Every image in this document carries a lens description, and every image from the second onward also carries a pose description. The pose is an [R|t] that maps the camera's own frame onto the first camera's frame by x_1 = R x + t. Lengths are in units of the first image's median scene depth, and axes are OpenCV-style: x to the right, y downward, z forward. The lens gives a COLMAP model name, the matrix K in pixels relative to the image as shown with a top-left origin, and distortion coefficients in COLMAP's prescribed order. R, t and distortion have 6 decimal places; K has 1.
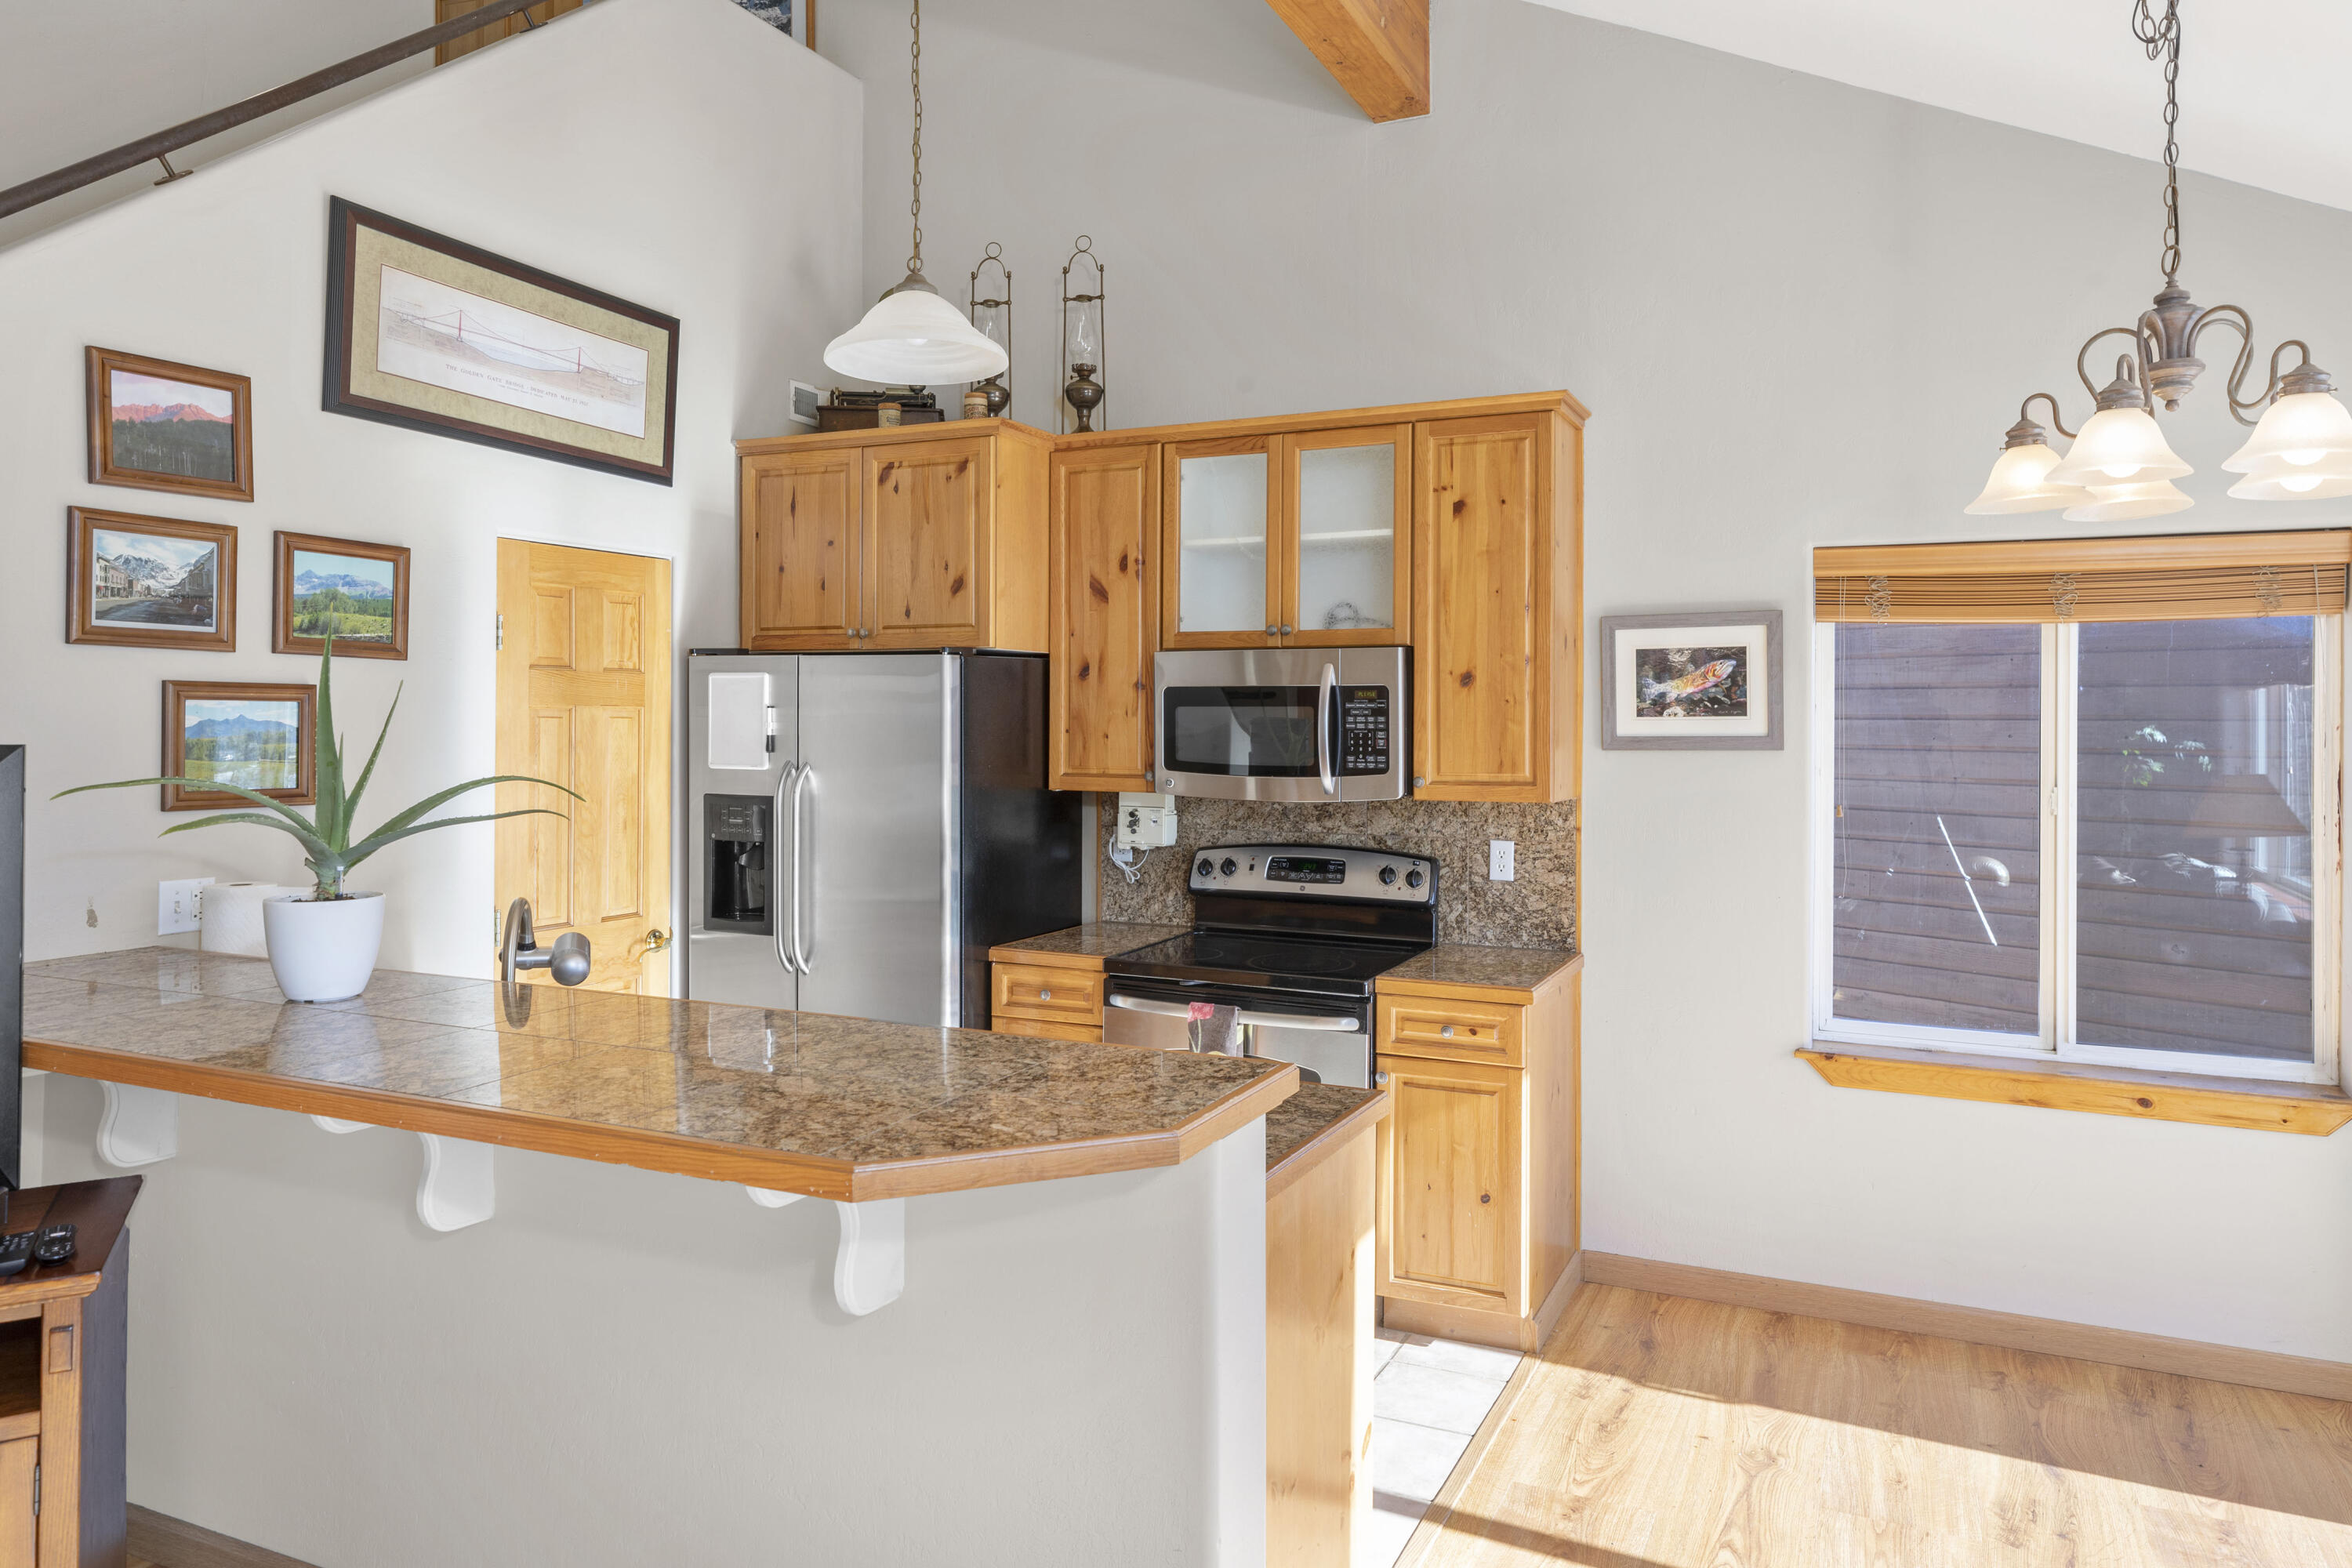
lens RADIAL K [[1535.2, 0, 1170.0], [0, 1535.2, 724.4], [0, 0, 1]] dist [0.003904, -0.000605]
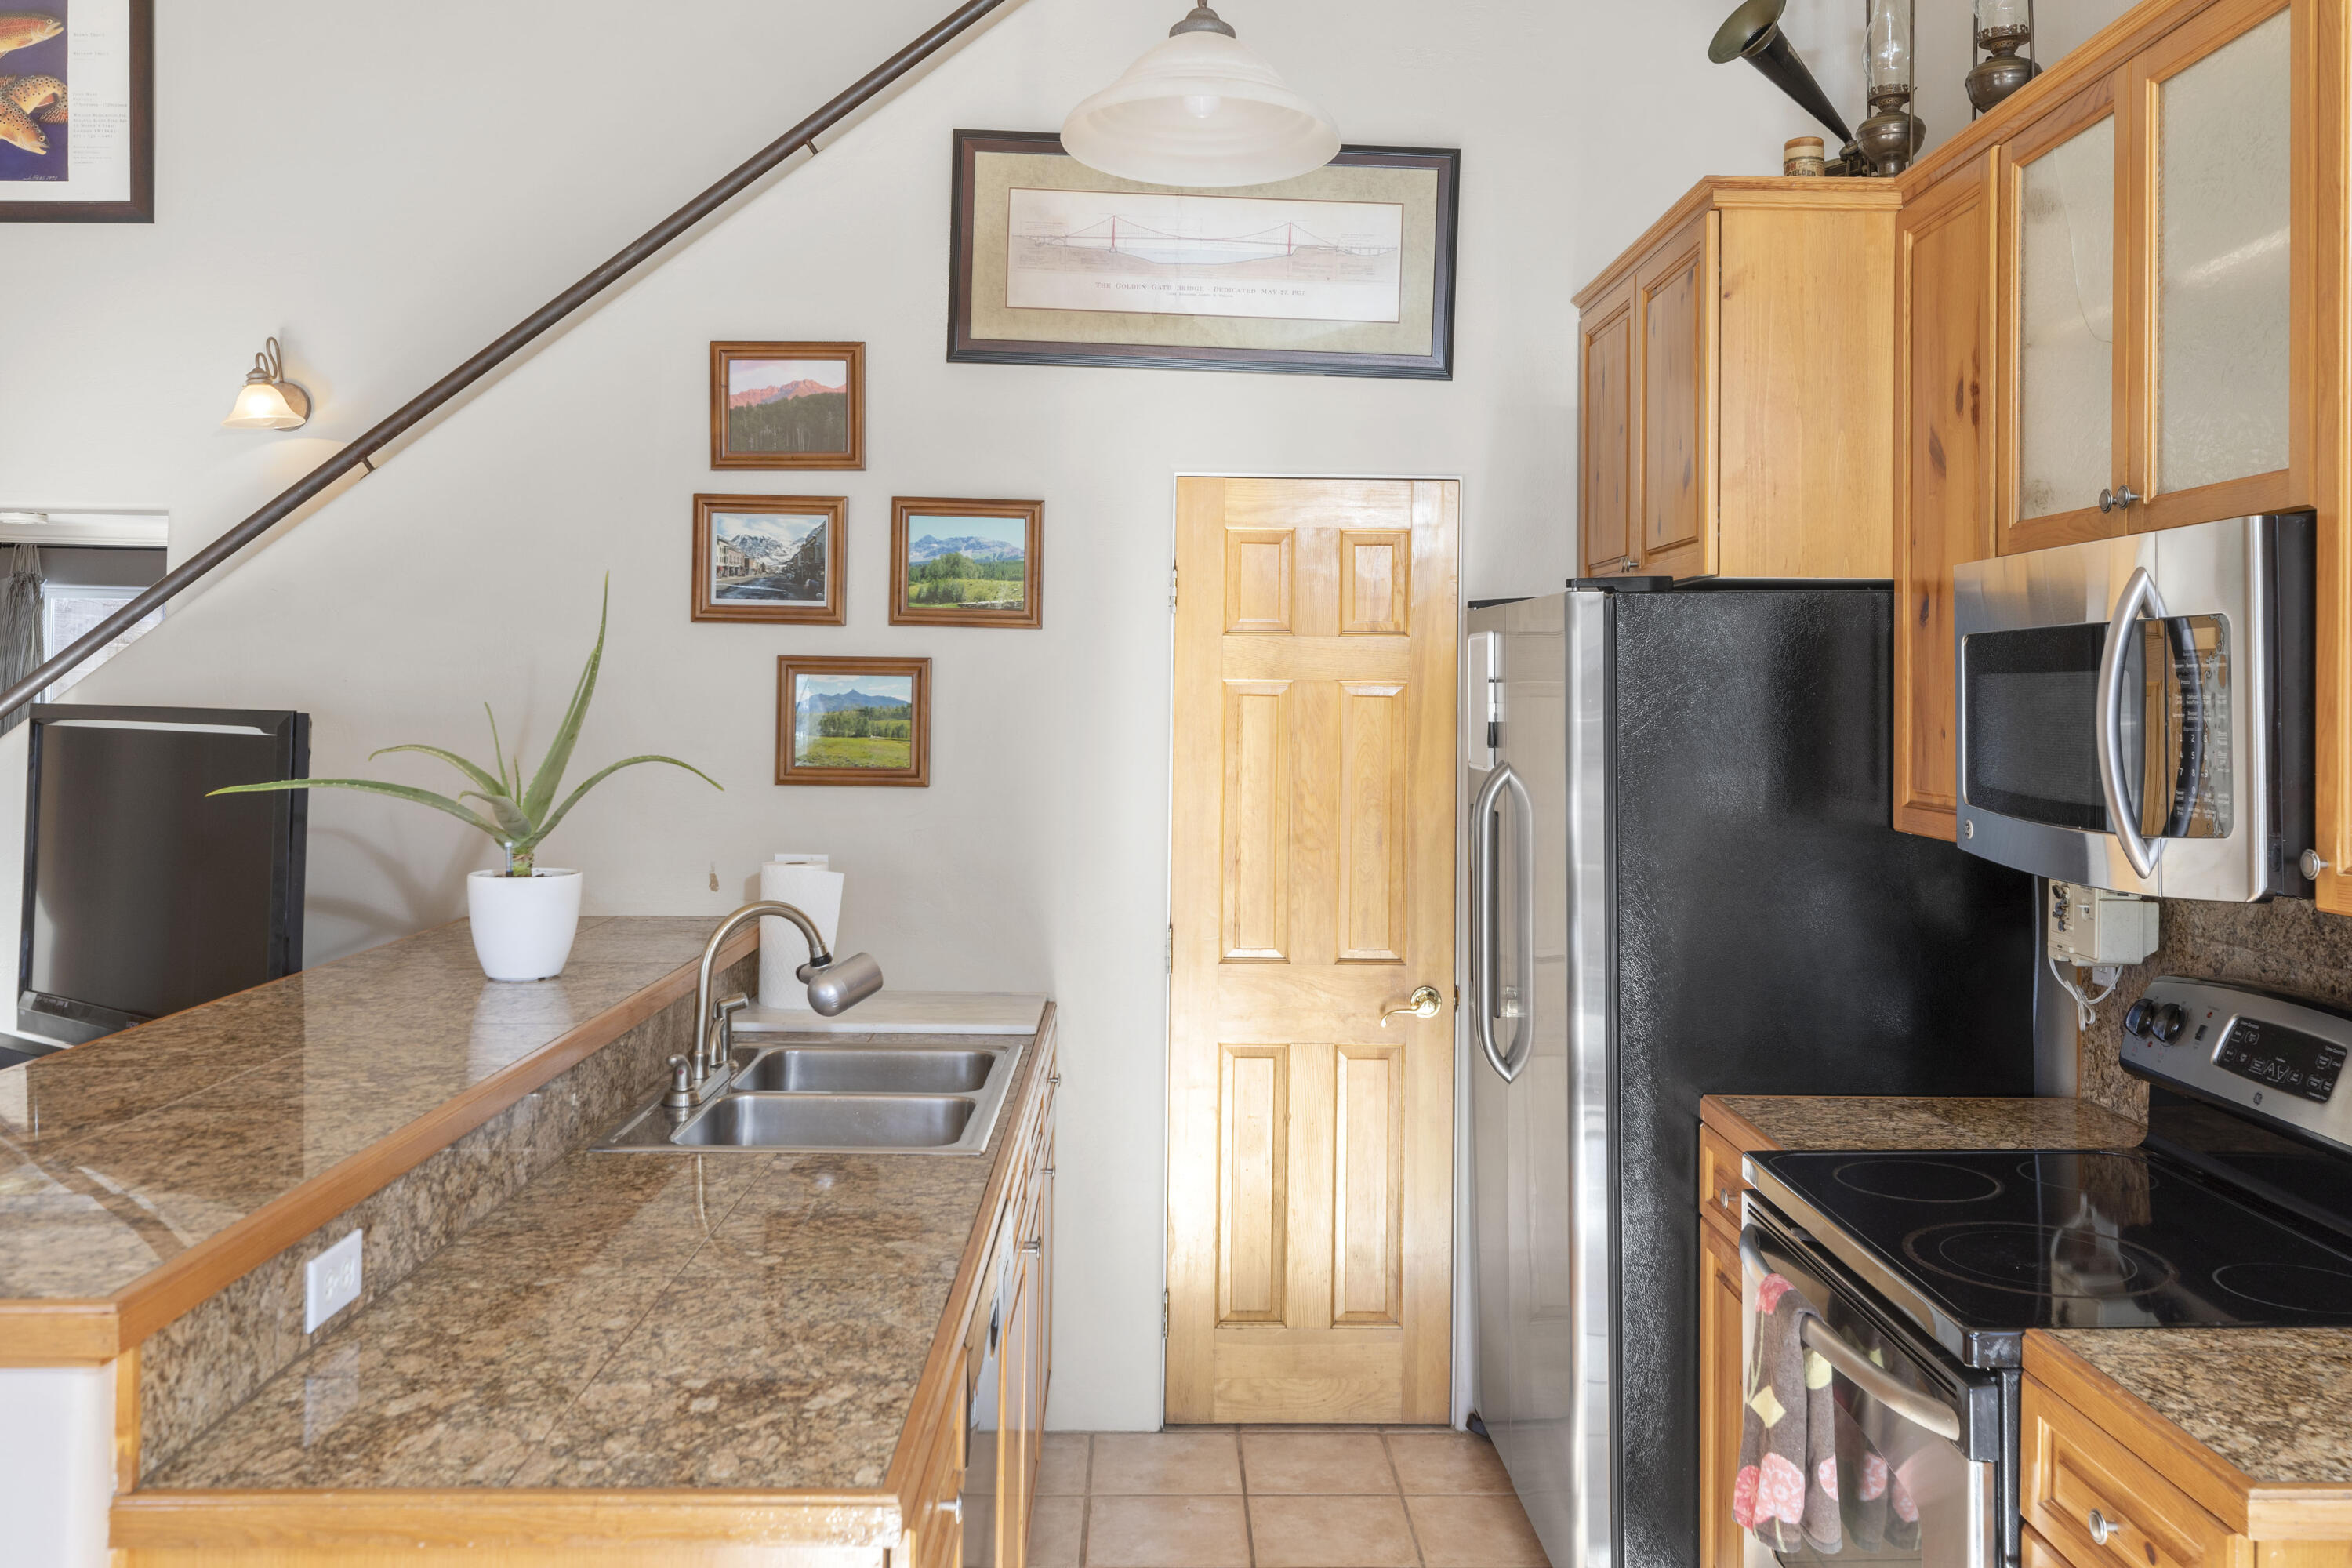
lens RADIAL K [[1901.2, 0, 1213.1], [0, 1901.2, 661.8], [0, 0, 1]] dist [0.017459, -0.001431]
pose [[0.453164, -0.015223, -0.891297, 0.473708], [-0.010533, 0.999693, -0.022430, 0.000565], [0.891365, 0.019552, 0.452865, 0.546560]]
